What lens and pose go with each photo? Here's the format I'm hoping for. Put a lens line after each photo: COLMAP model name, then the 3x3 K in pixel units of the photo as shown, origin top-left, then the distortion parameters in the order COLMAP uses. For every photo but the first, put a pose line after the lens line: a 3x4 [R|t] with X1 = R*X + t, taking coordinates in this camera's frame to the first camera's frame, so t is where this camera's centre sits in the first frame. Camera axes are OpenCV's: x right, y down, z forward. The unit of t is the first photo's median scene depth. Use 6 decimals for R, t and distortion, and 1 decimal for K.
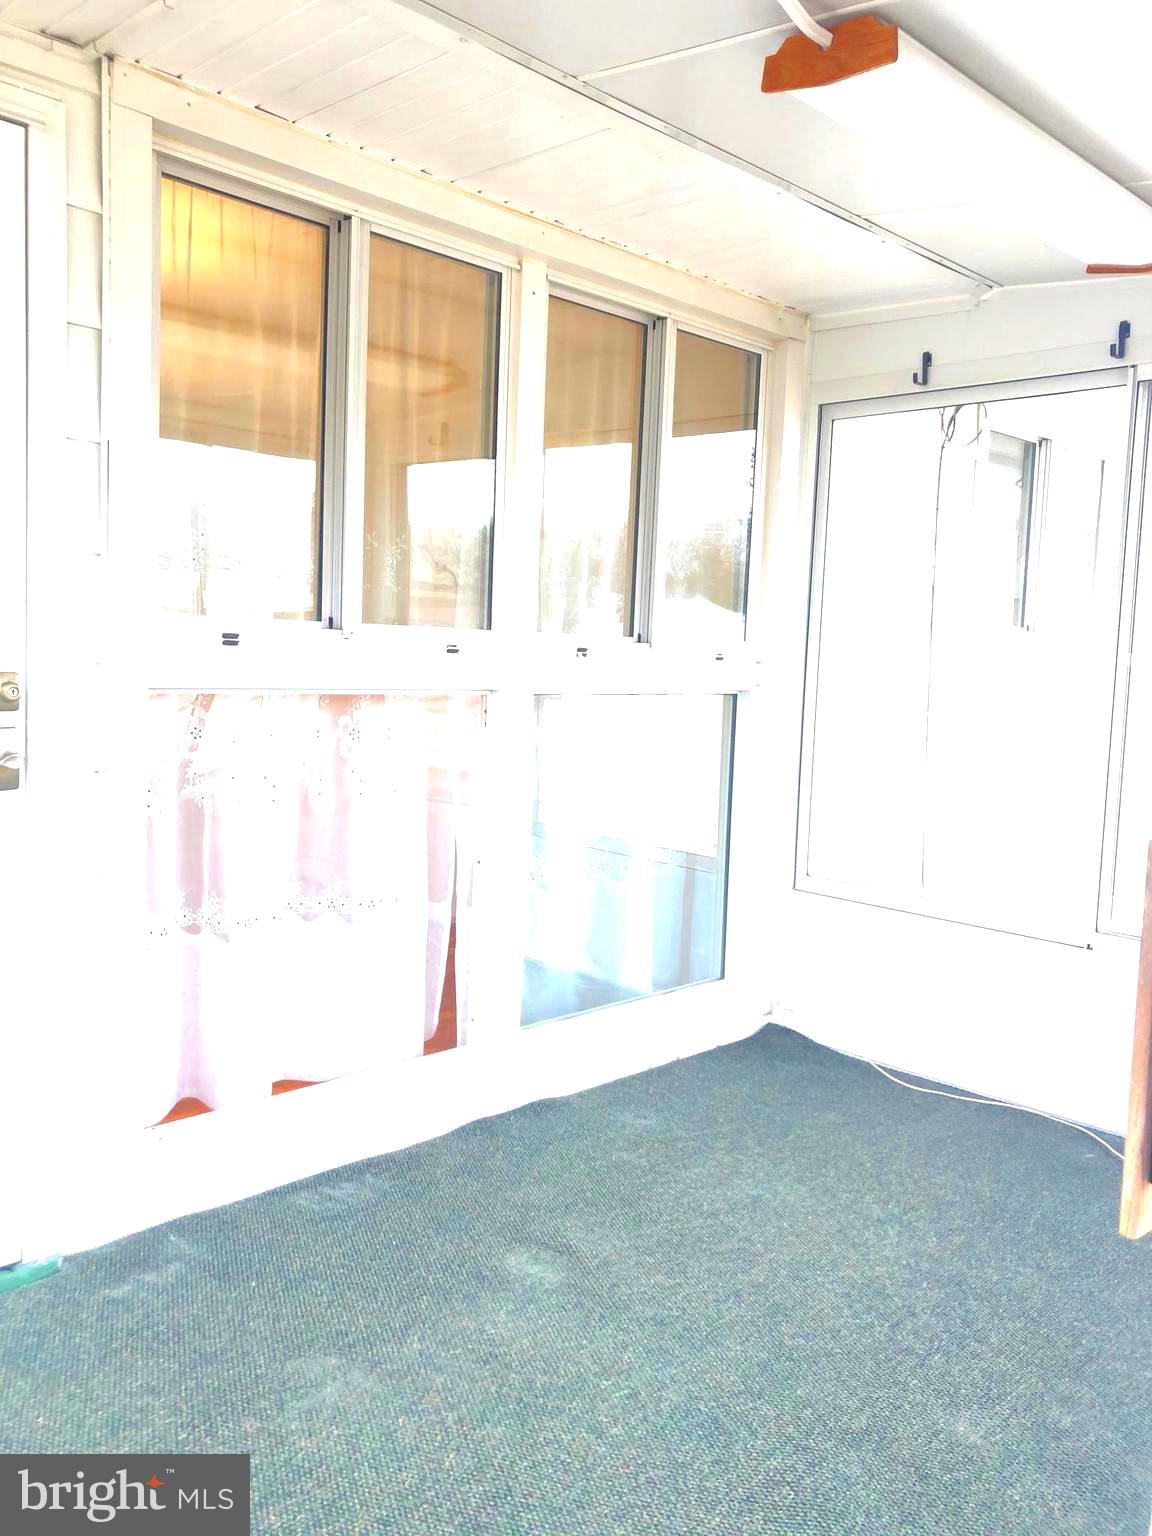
lens RADIAL K [[1258.7, 0, 576.0], [0, 1258.7, 768.0], [0, 0, 1]] dist [0.030887, -0.002423]
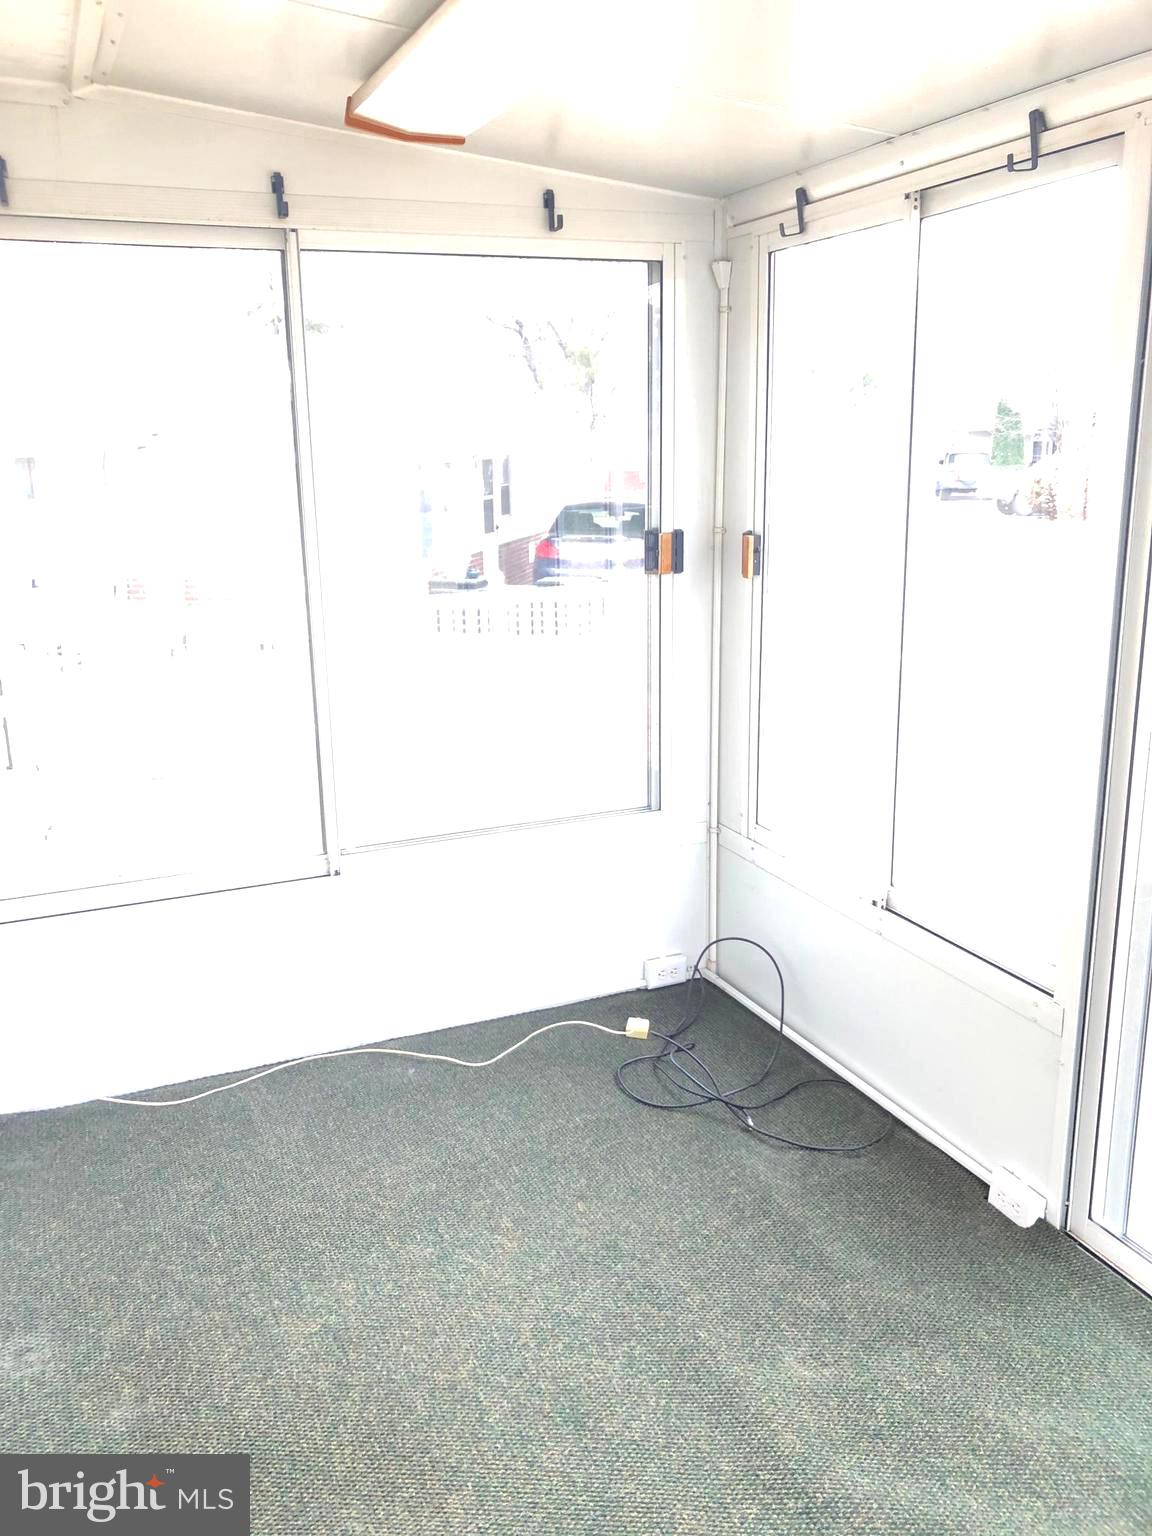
lens RADIAL K [[1258.7, 0, 576.0], [0, 1258.7, 768.0], [0, 0, 1]] dist [0.030887, -0.002423]
pose [[0.386358, -0.280109, 0.878787, -0.351176], [0.121732, 0.959922, 0.252451, -0.158397], [-0.914280, 0.009440, 0.404972, 0.474971]]
